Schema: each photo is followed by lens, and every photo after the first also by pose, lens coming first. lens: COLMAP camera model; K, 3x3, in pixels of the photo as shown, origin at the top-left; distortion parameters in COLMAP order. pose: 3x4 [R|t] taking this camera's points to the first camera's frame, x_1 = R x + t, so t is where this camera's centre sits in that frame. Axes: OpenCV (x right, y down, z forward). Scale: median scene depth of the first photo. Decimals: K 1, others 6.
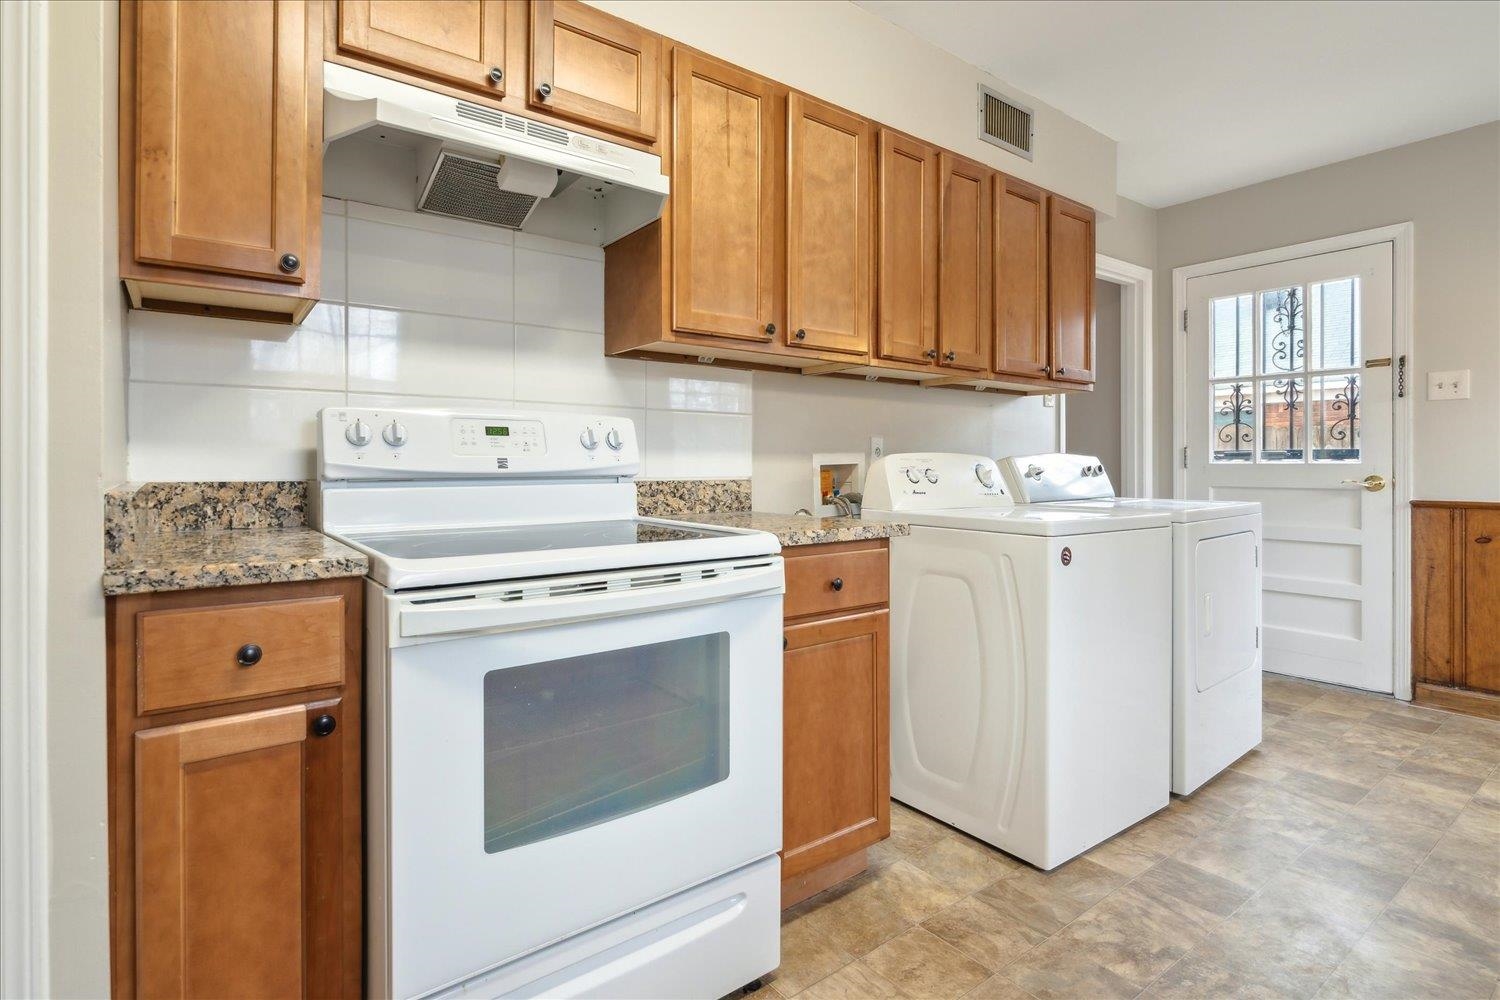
lens RADIAL K [[749.1, 0, 682.9], [0, 749.1, 469.7], [0, 0, 1]] dist [-0.004171, 0.001920]
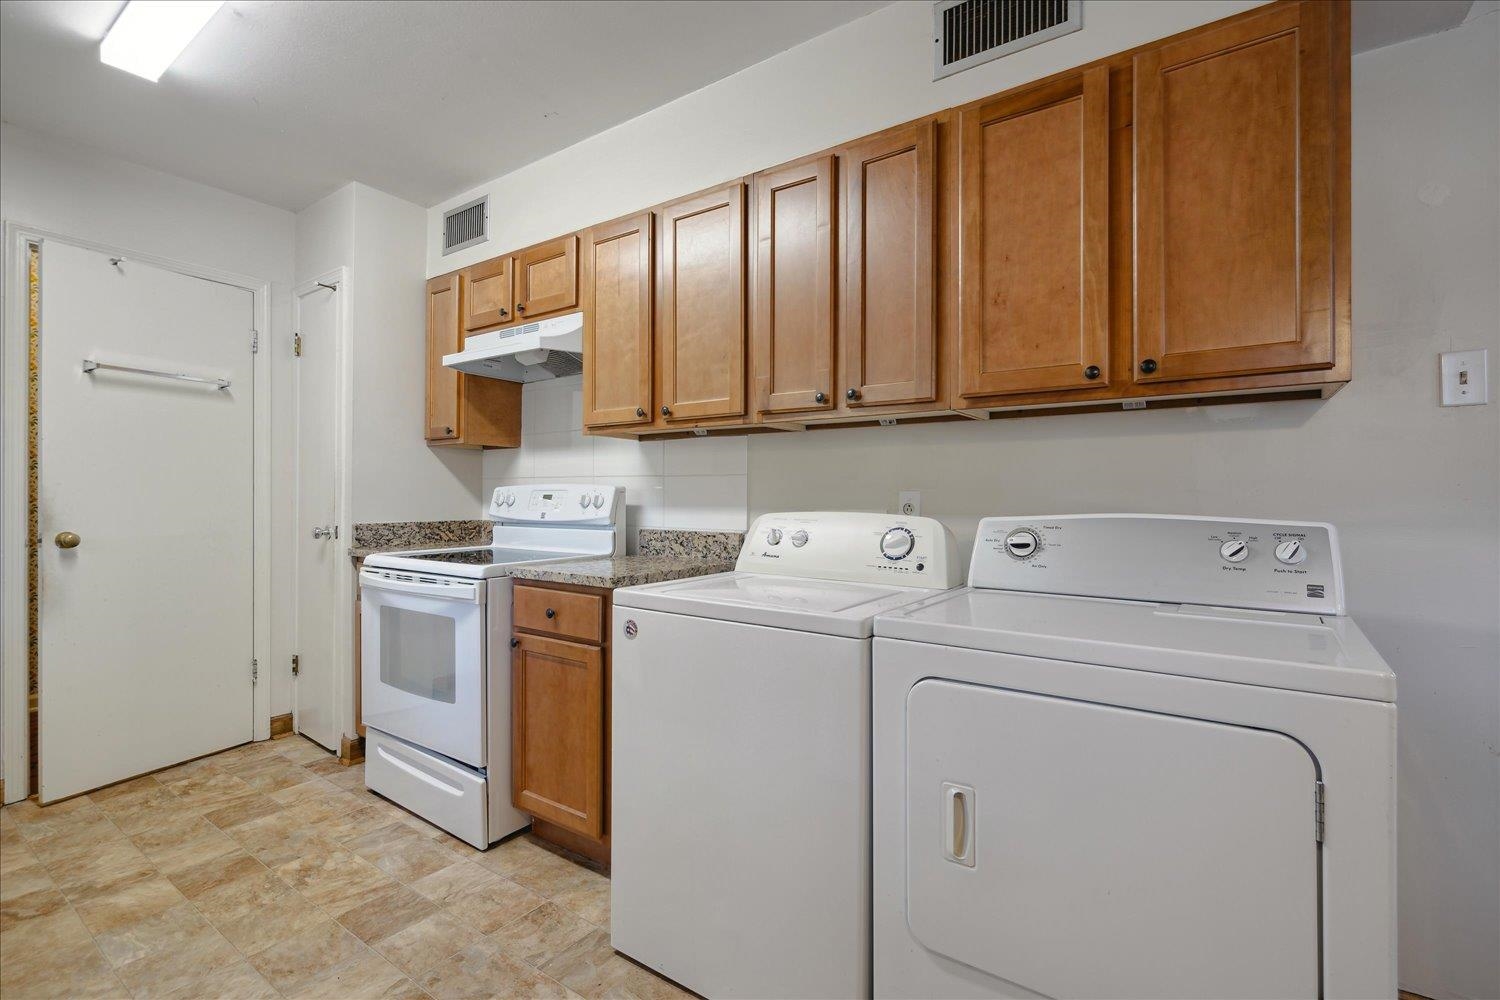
lens RADIAL K [[679.7, 0, 802.4], [0, 679.7, 516.2], [0, 0, 1]] dist [-0.006387, 0.000446]
pose [[0.360010, 0.027243, -0.932551, 1.163135], [-0.012063, 0.999626, 0.024546, -0.042346], [0.932871, 0.002413, 0.360204, 0.773120]]
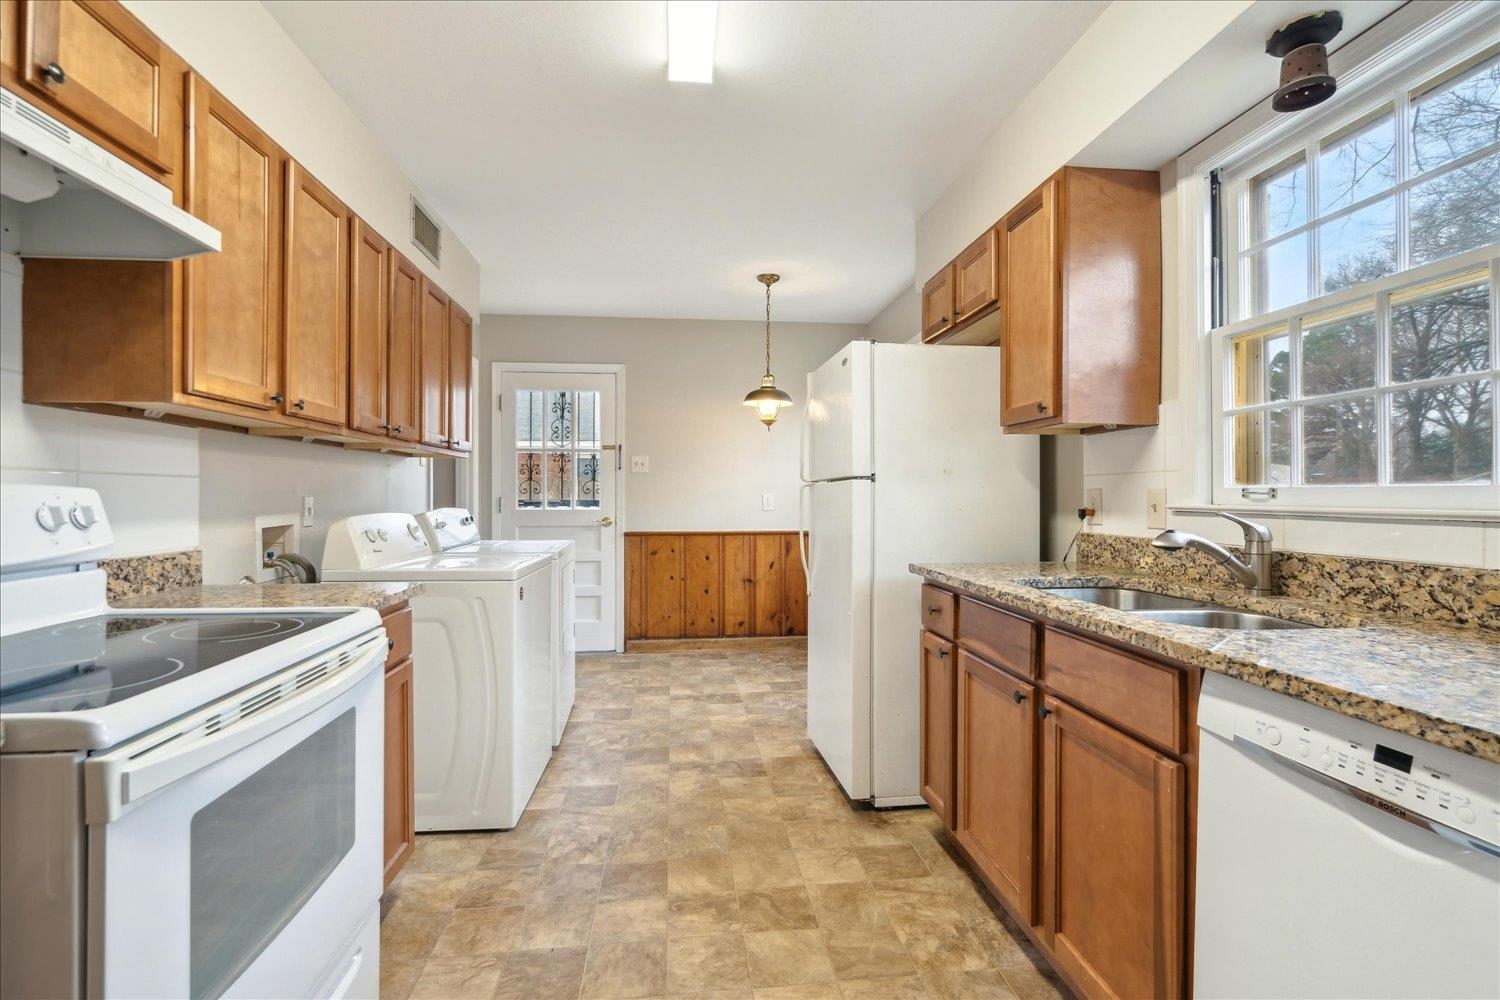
lens RADIAL K [[679.7, 0, 777.1], [0, 679.7, 497.1], [0, 0, 1]] dist [-0.006387, 0.000446]
pose [[0.451927, 0.001633, 0.892054, -0.344432], [0.000080, 0.999998, -0.001871, -0.052088], [-0.892055, 0.000917, 0.451926, 0.018072]]
